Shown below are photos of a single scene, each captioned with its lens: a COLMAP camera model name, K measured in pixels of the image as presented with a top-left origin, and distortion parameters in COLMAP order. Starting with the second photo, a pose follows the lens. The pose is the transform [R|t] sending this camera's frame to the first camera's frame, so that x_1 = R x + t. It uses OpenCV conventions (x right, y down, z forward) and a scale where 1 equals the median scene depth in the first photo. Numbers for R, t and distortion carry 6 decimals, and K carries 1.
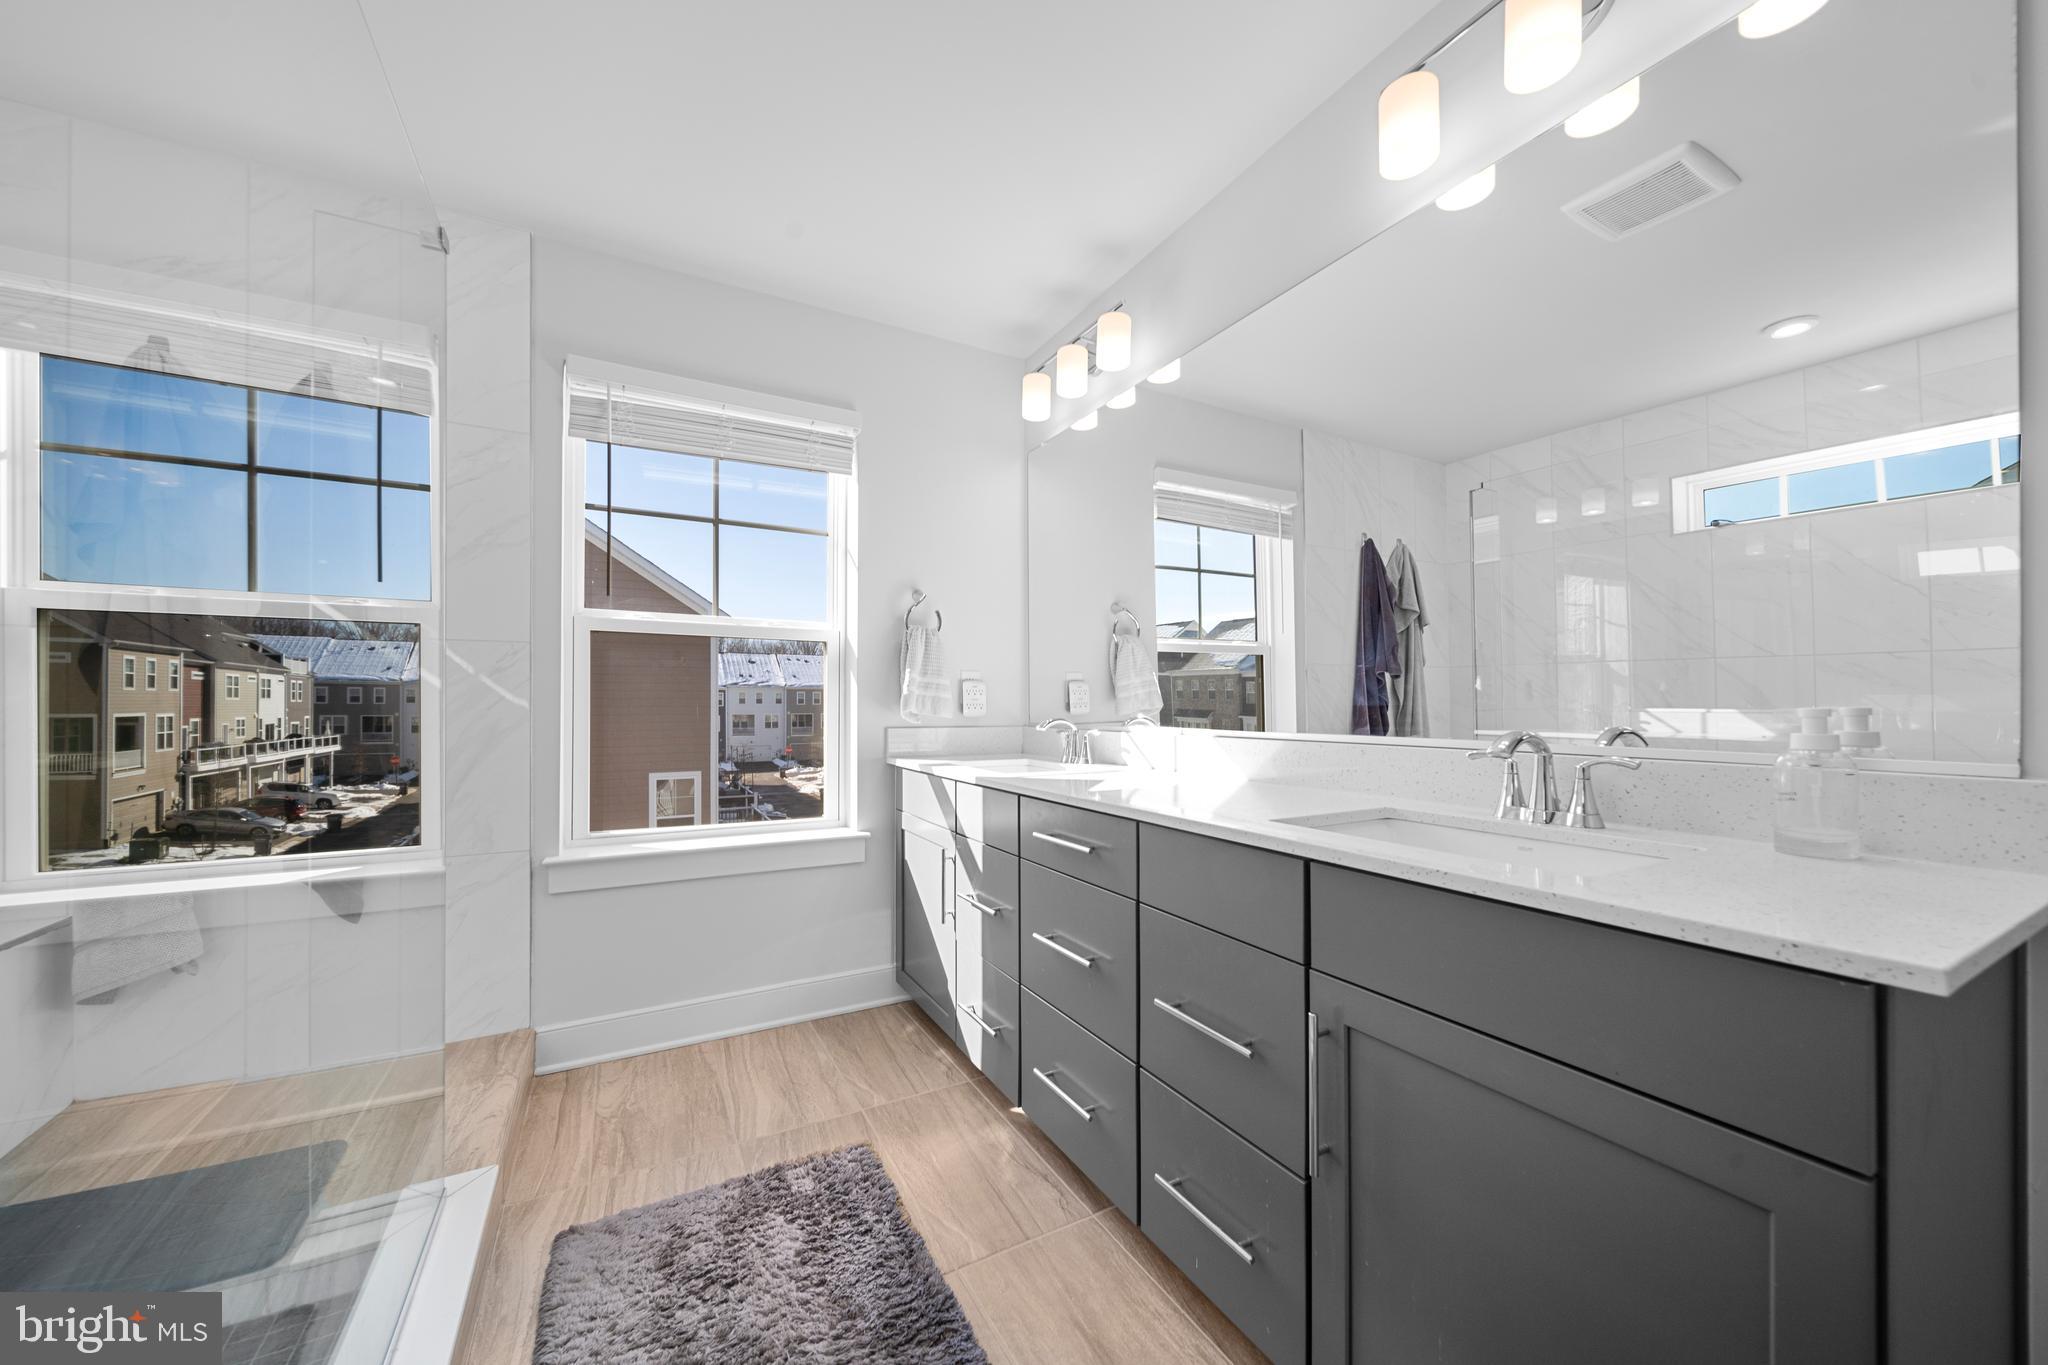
lens RADIAL K [[726.7, 0, 1014.6], [0, 726.7, 702.9], [0, 0, 1]] dist [0.000596, -0.003314]
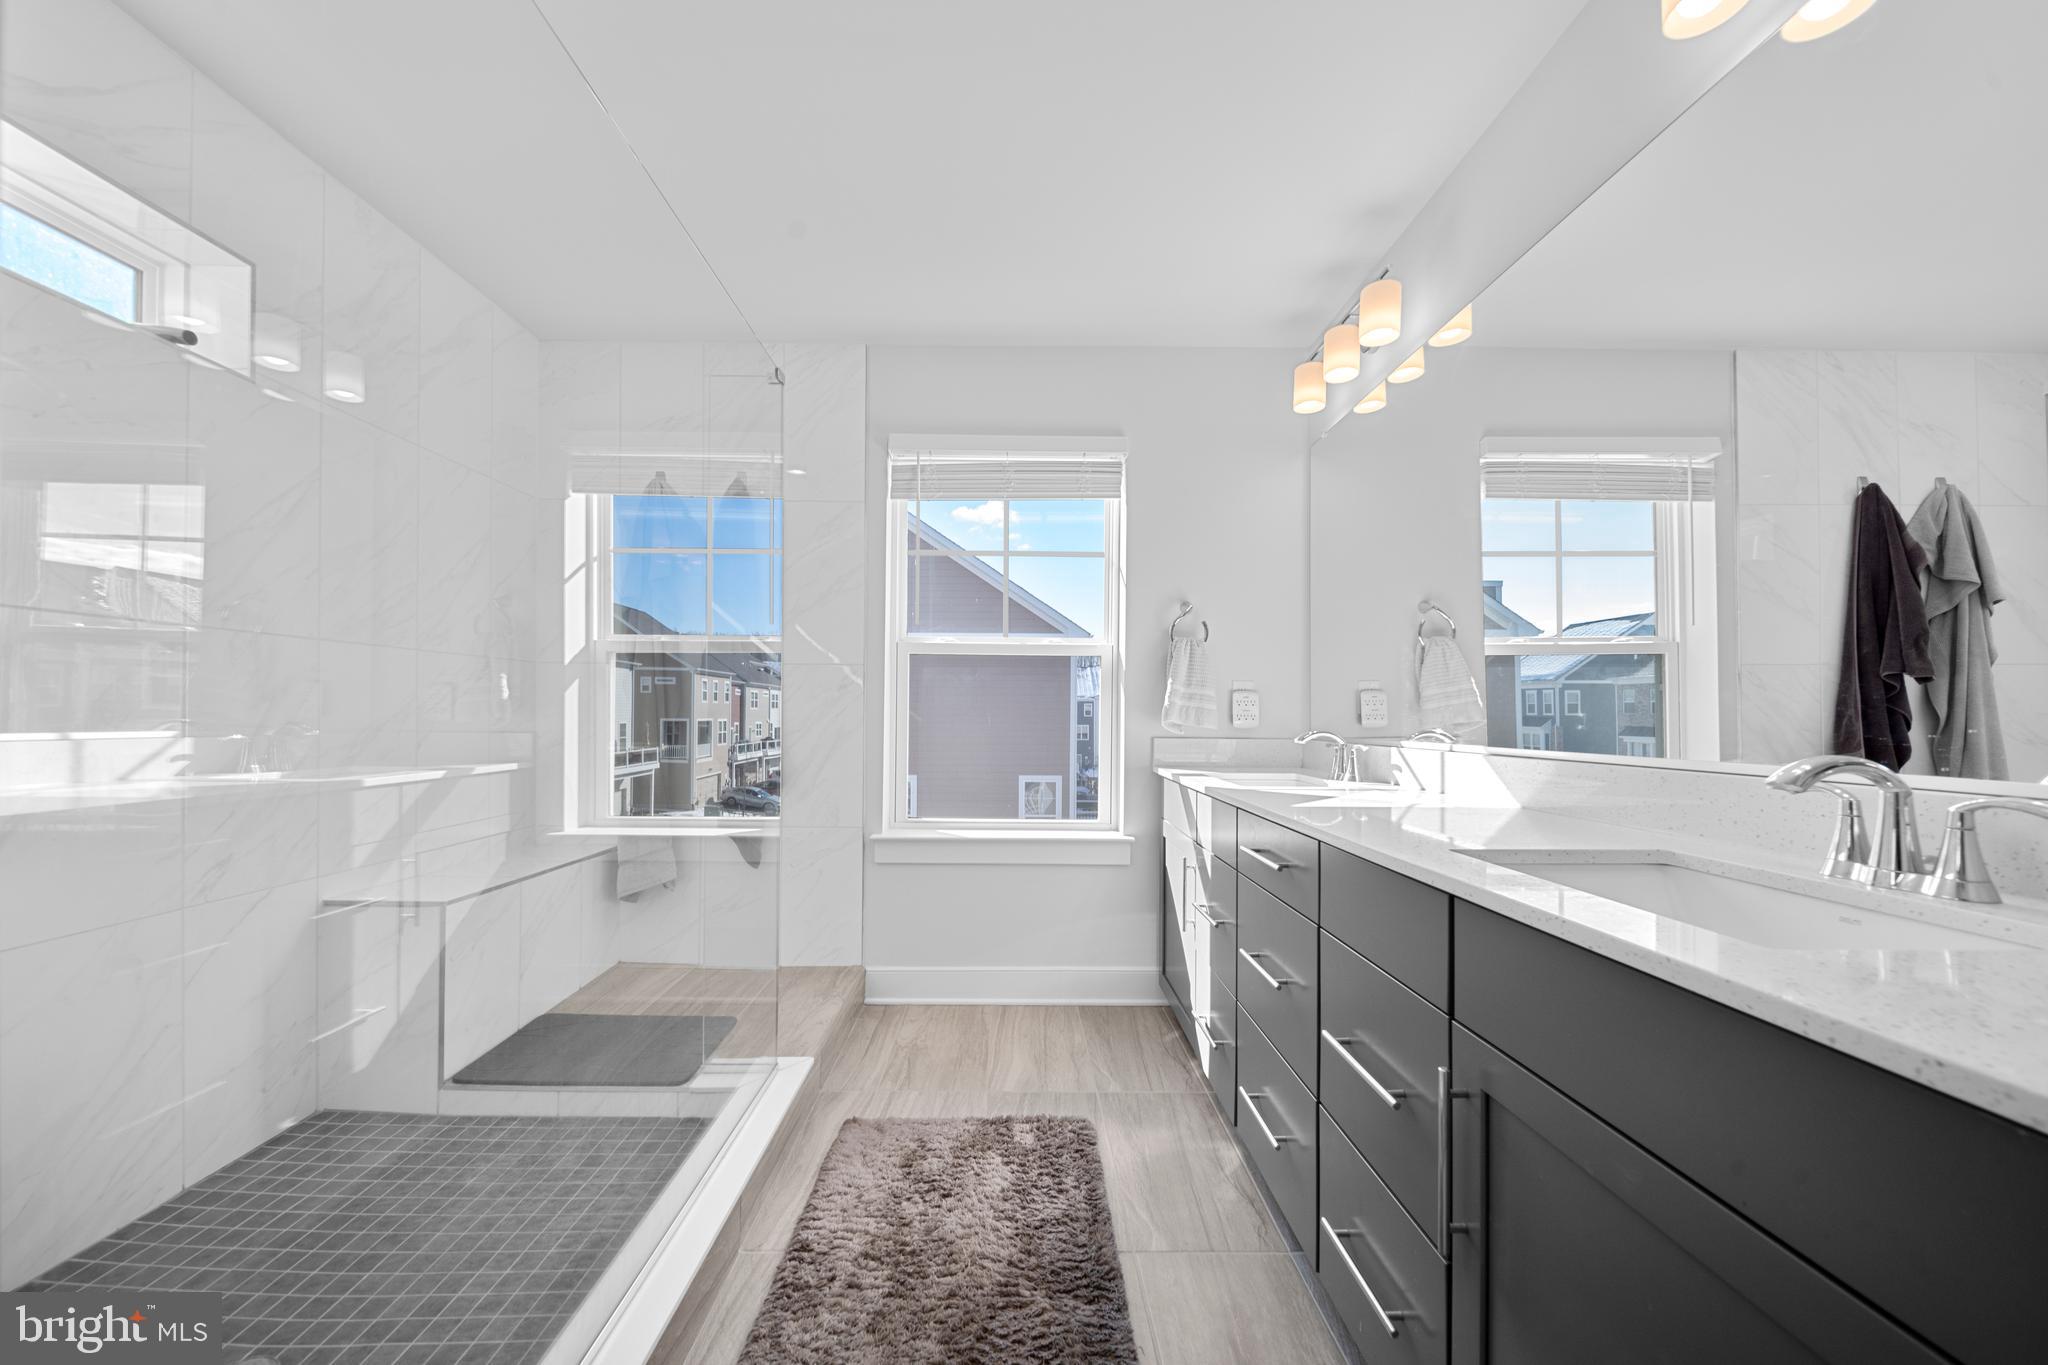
lens RADIAL K [[729.9, 0, 1014.8], [0, 729.9, 712.9], [0, 0, 1]] dist [-0.006013, -0.000266]
pose [[0.882787, 0.004945, -0.469748, 0.168016], [-0.005840, 0.999983, -0.000448, 0.000875], [0.469738, 0.003139, 0.882800, -0.008352]]
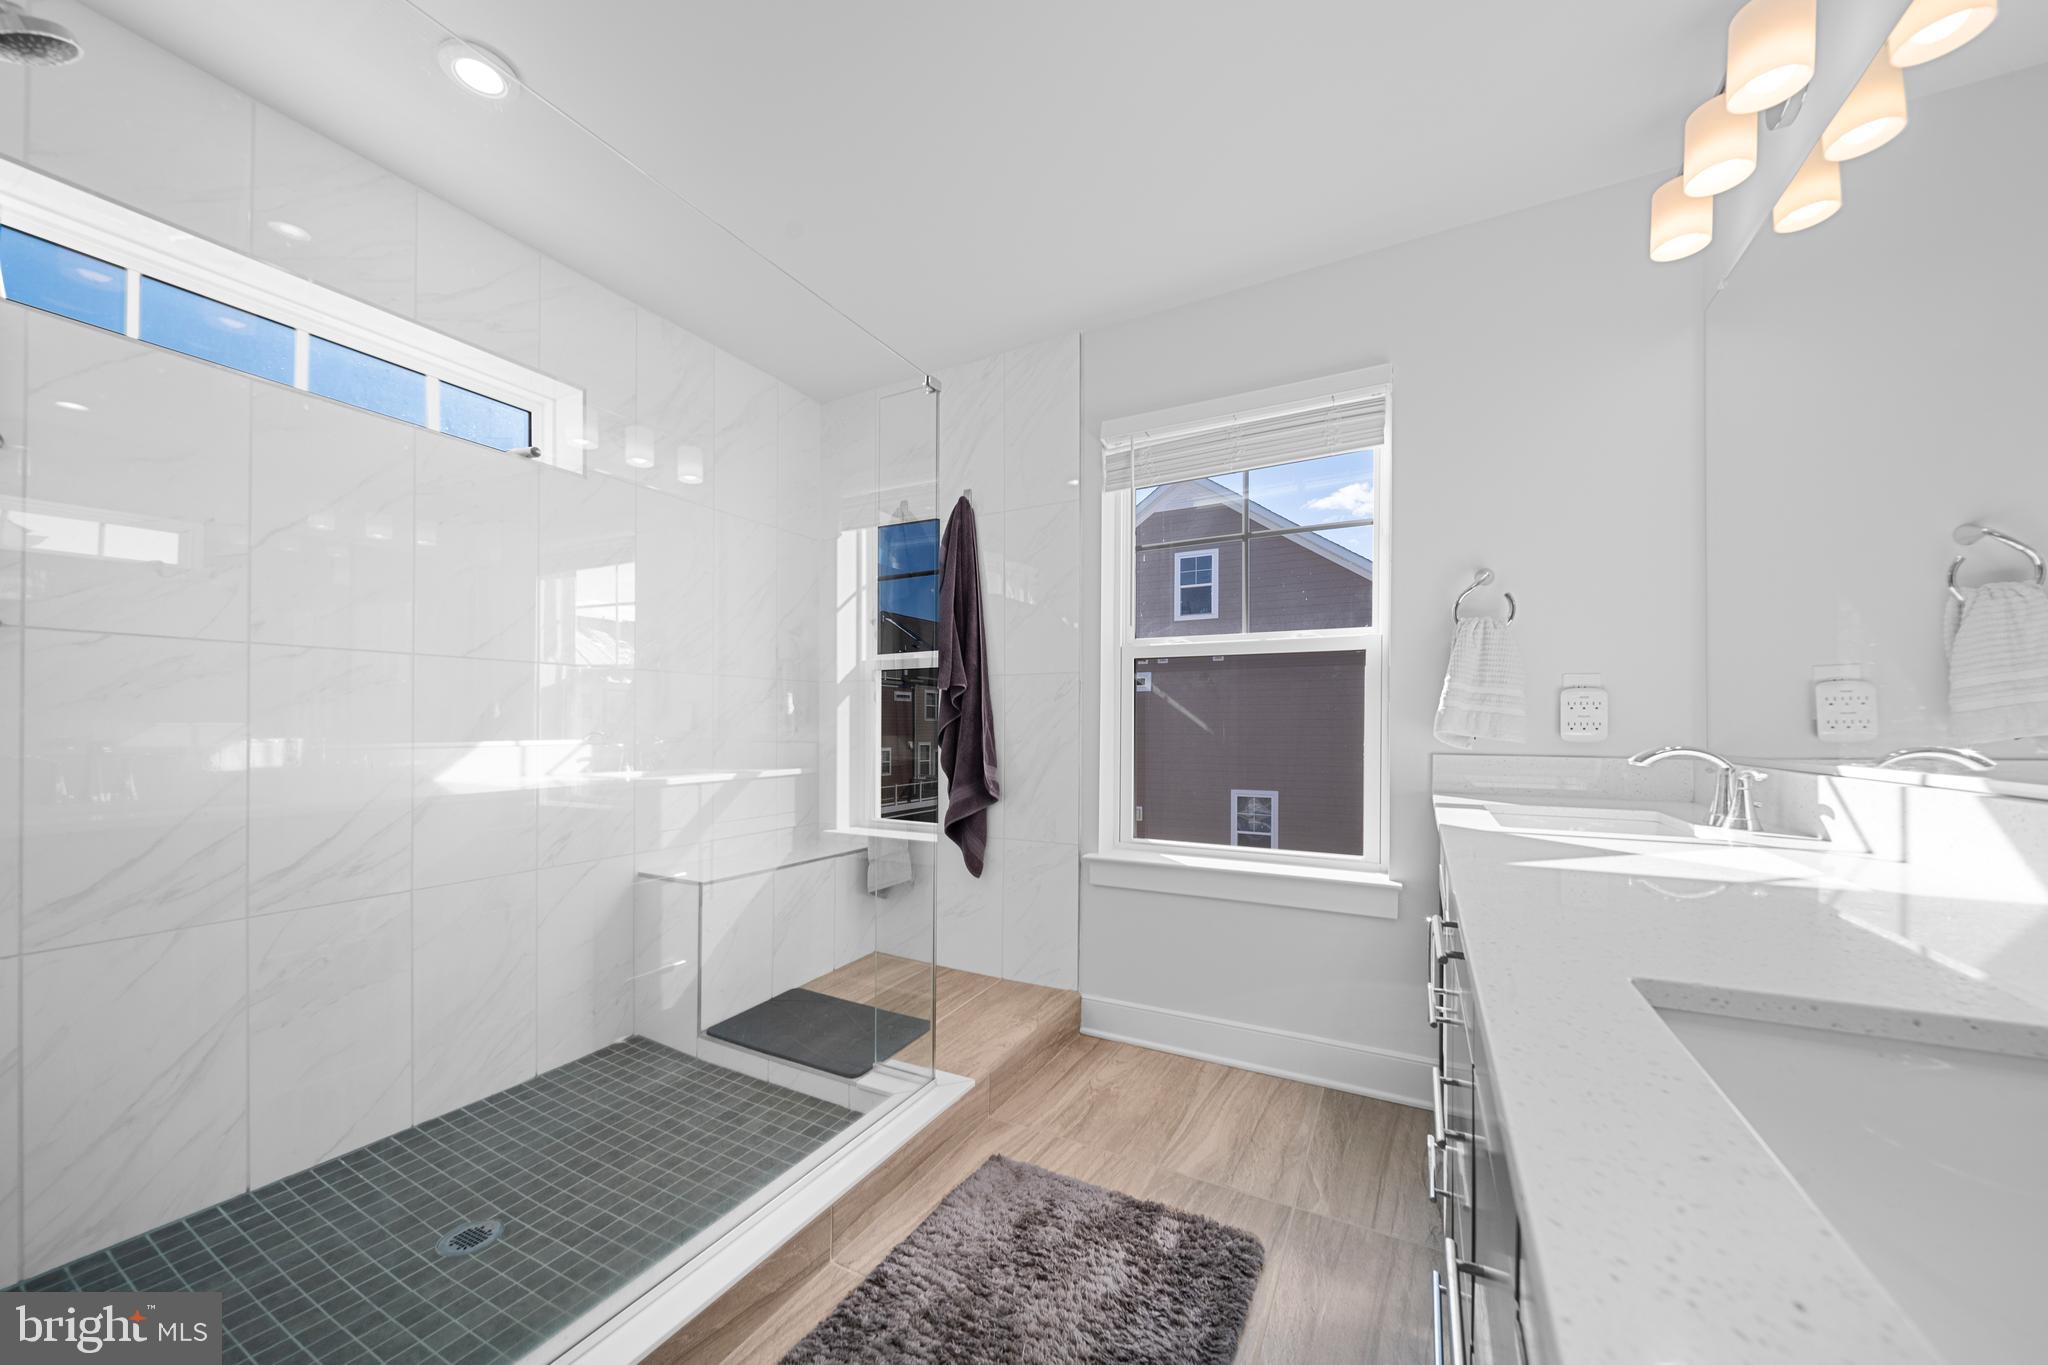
lens RADIAL K [[735.8, 0, 1011.7], [0, 735.8, 724.2], [0, 0, 1]] dist [-0.000844, -0.001763]
pose [[0.542850, 0.000059, -0.839829, 0.293968], [0.001200, 0.999999, 0.000846, 0.001680], [0.839829, -0.001467, 0.542850, 0.240935]]
